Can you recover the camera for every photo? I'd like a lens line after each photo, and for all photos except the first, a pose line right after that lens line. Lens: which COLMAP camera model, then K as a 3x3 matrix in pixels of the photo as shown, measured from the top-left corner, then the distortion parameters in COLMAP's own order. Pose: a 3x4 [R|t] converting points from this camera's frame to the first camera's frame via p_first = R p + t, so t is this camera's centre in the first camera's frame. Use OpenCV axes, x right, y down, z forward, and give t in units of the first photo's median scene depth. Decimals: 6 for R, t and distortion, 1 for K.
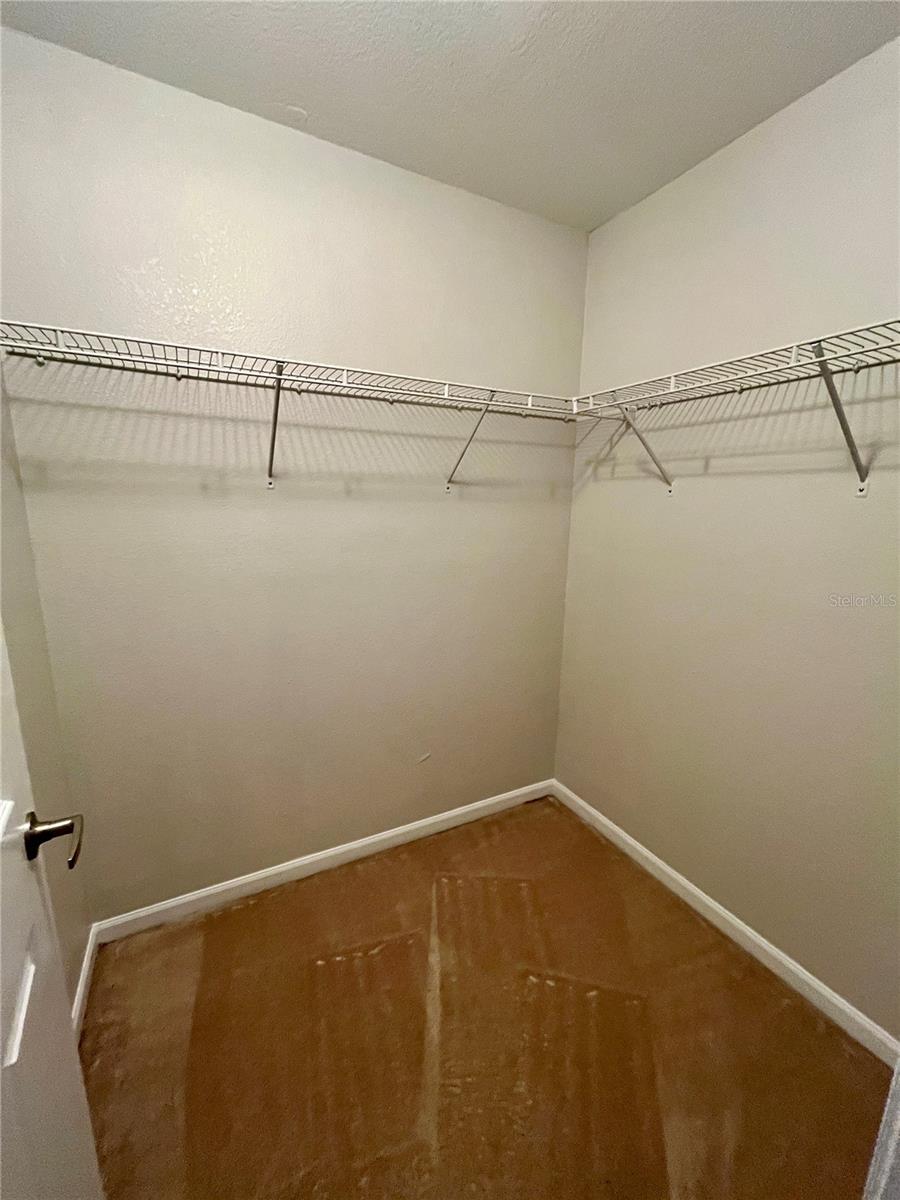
lens RADIAL K [[485.5, 0, 456.2], [0, 485.5, 600.3], [0, 0, 1]] dist [-0.001852, -0.000086]
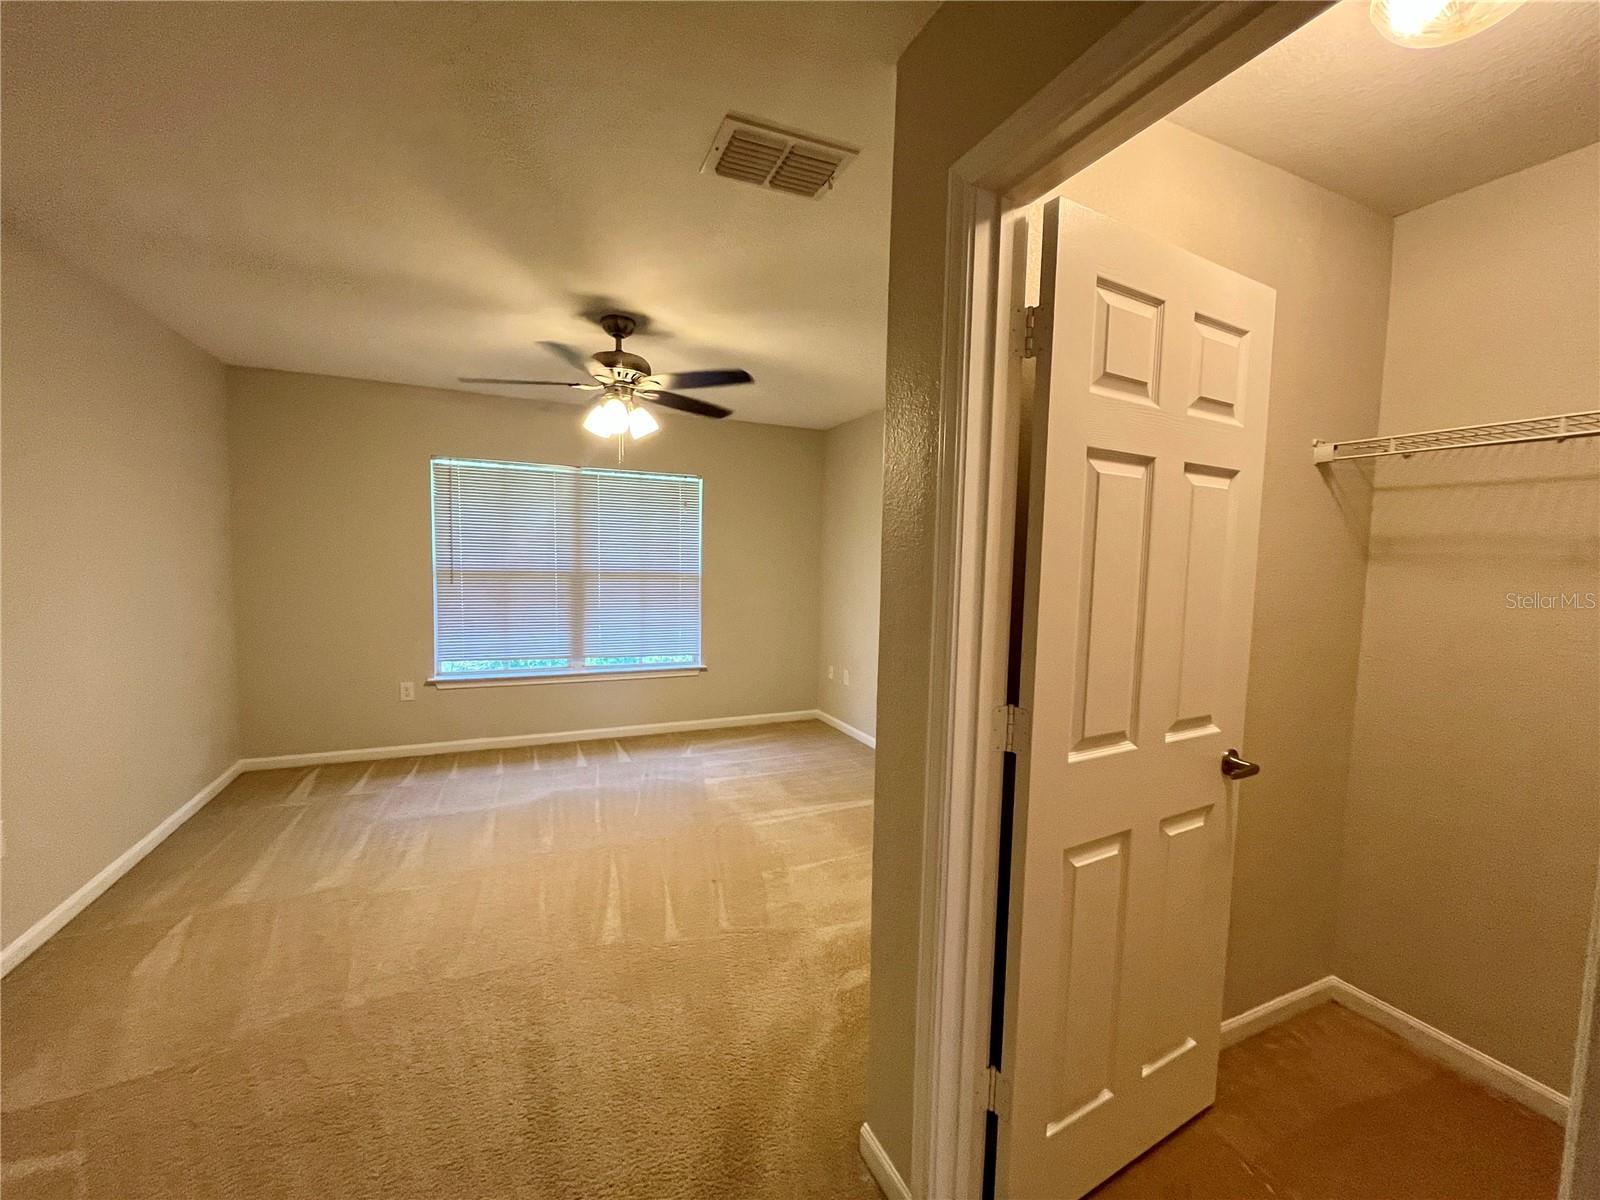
lens RADIAL K [[647.3, 0, 800.0], [0, 647.3, 600.0], [0, 0, 1]] dist [-0.001852, -0.000086]
pose [[-0.079755, 0.055476, -0.995270, 0.735100], [-0.231866, 0.970031, 0.072650, 0.067181], [0.969473, 0.236564, -0.064502, -0.214016]]
